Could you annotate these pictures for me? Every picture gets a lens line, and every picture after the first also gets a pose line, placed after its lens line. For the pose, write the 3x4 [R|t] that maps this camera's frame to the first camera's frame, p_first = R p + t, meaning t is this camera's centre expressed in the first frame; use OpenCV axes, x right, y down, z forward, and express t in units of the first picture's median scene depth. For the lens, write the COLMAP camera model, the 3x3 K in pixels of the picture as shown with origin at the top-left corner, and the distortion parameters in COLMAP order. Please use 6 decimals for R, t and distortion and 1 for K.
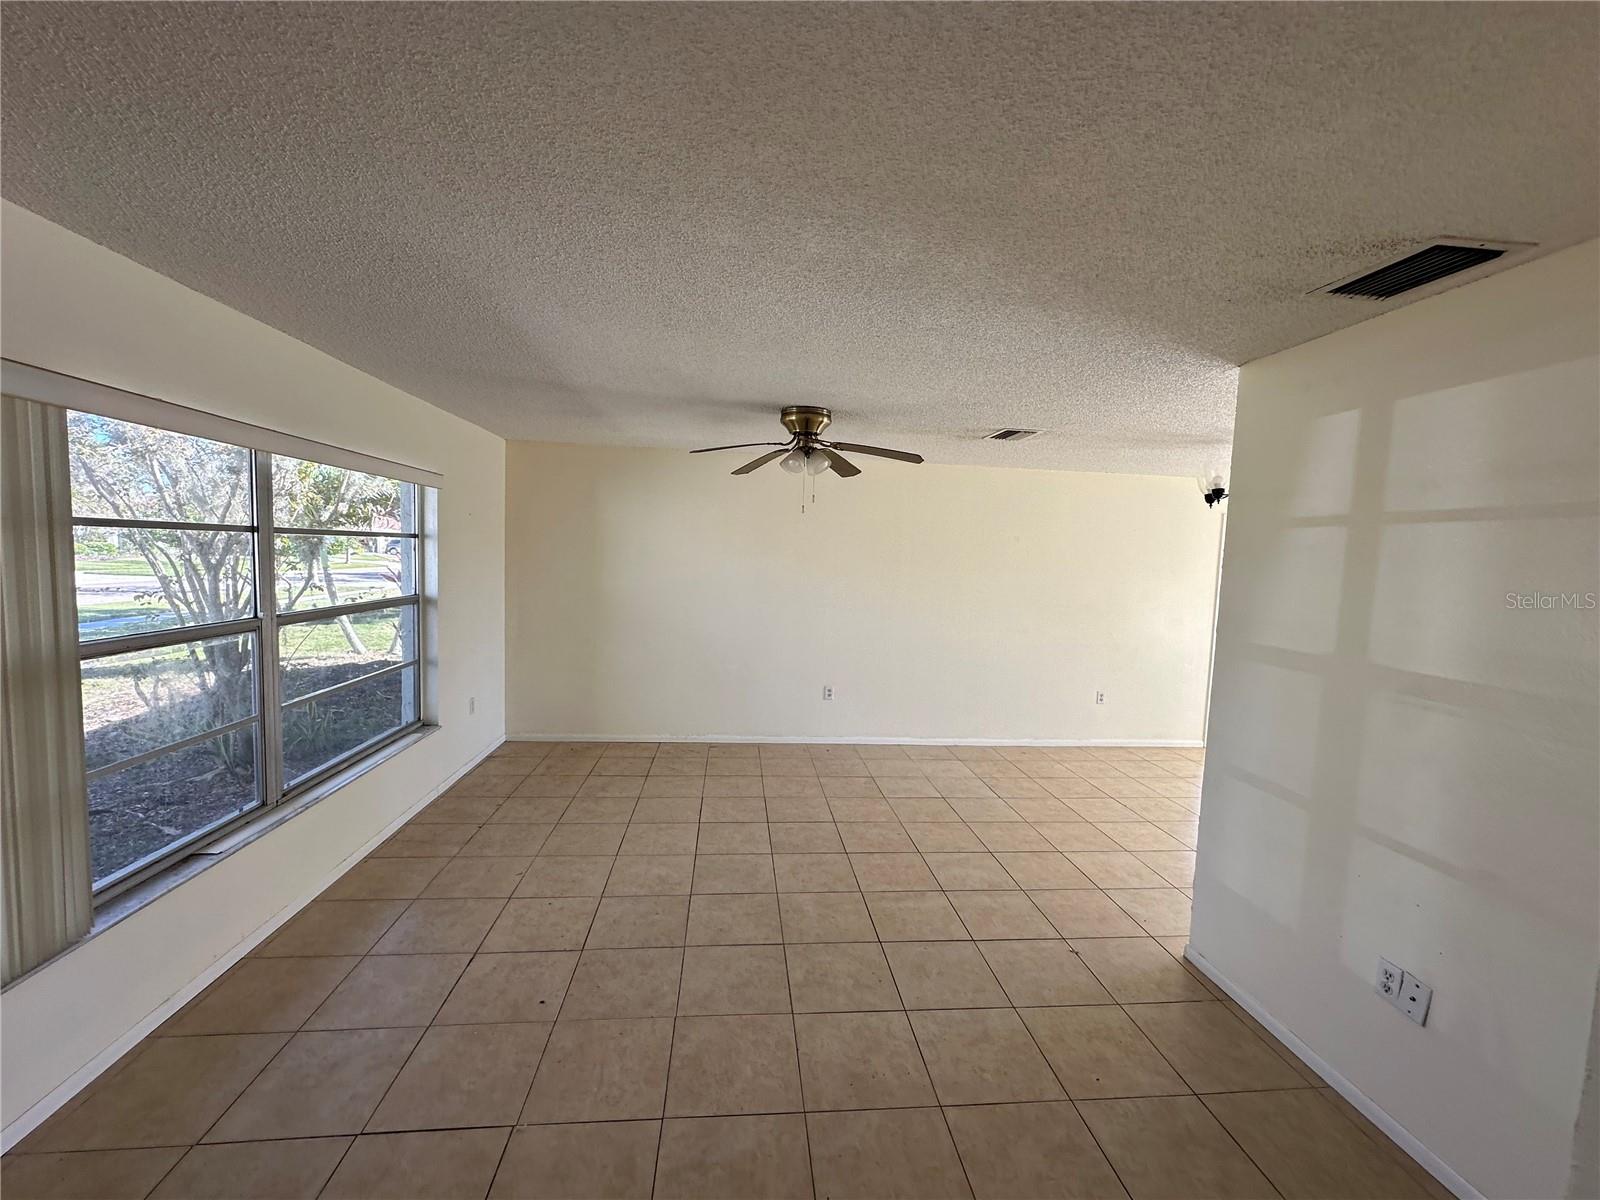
lens RADIAL K [[650.2, 0, 801.3], [0, 650.2, 602.9], [0, 0, 1]] dist [-0.003823, 0.000502]
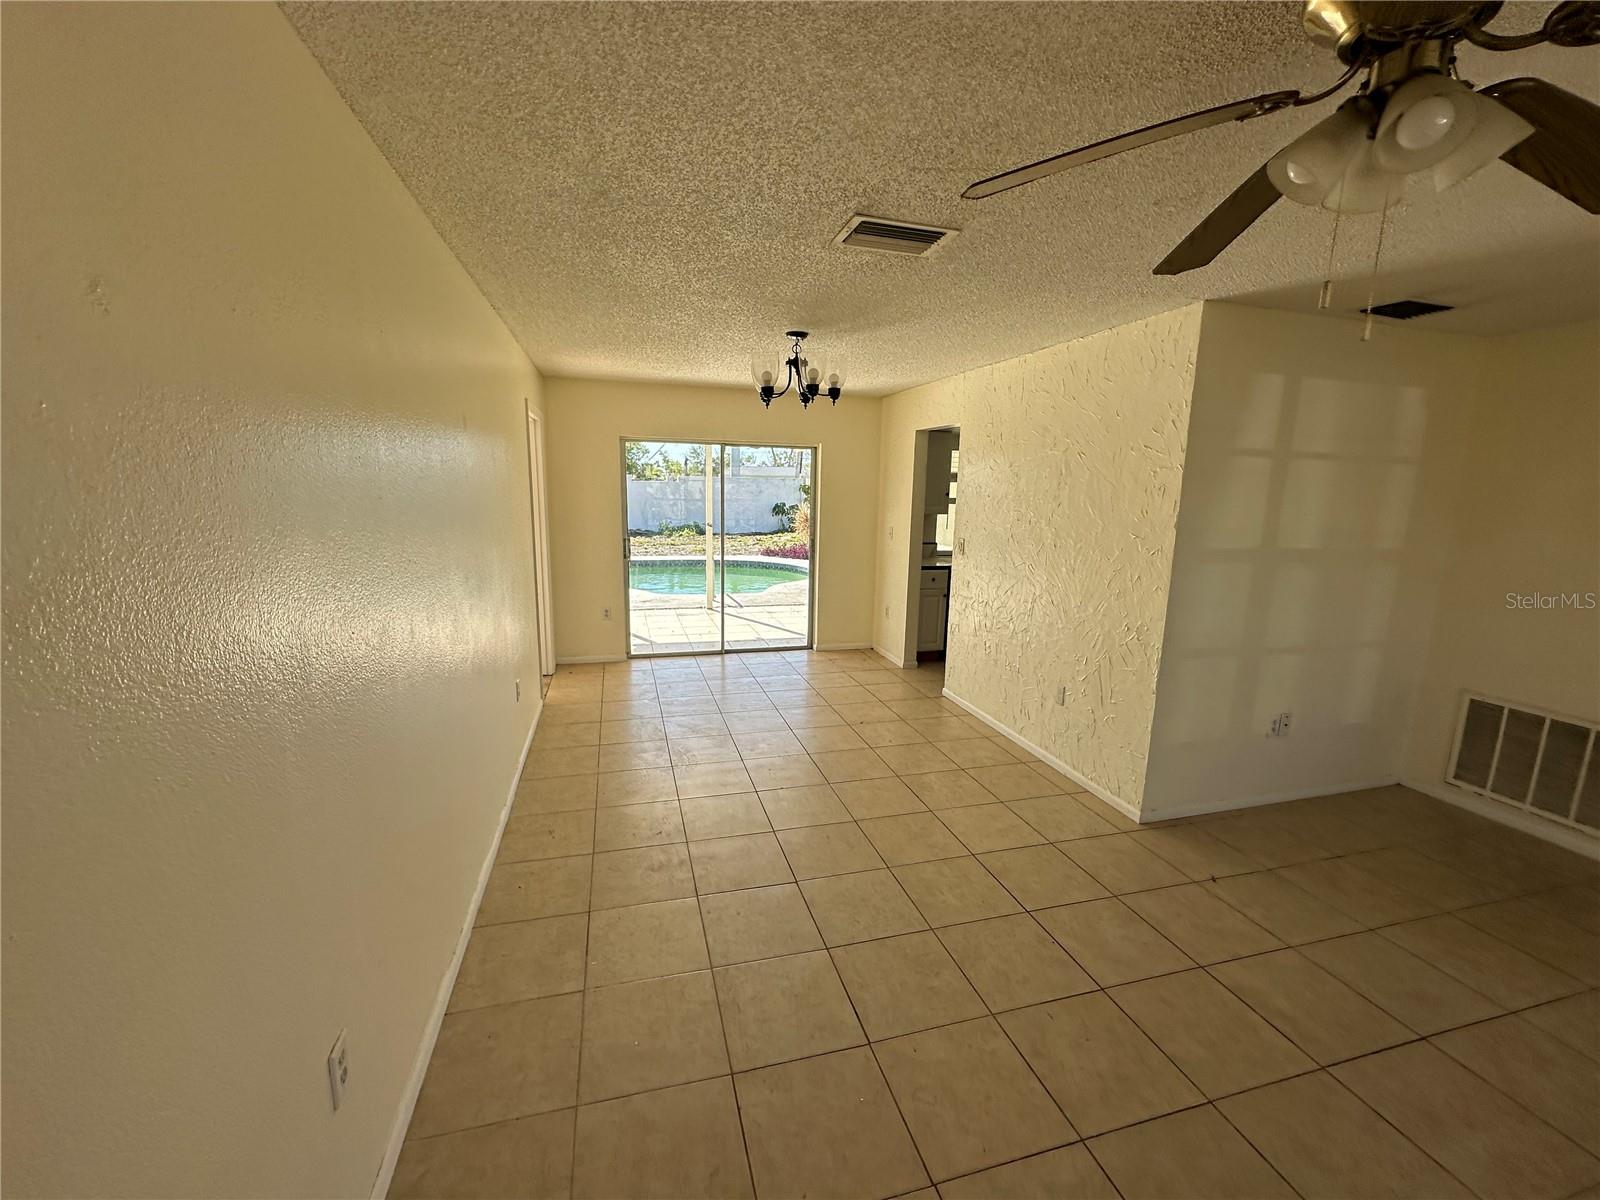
lens RADIAL K [[650.2, 0, 800.6], [0, 650.2, 594.5], [0, 0, 1]] dist [-0.003823, 0.000502]
pose [[-0.165058, -0.198431, 0.966116, -0.398227], [0.047427, 0.976822, 0.208733, -0.148005], [-0.985143, 0.080273, -0.151821, 1.963455]]
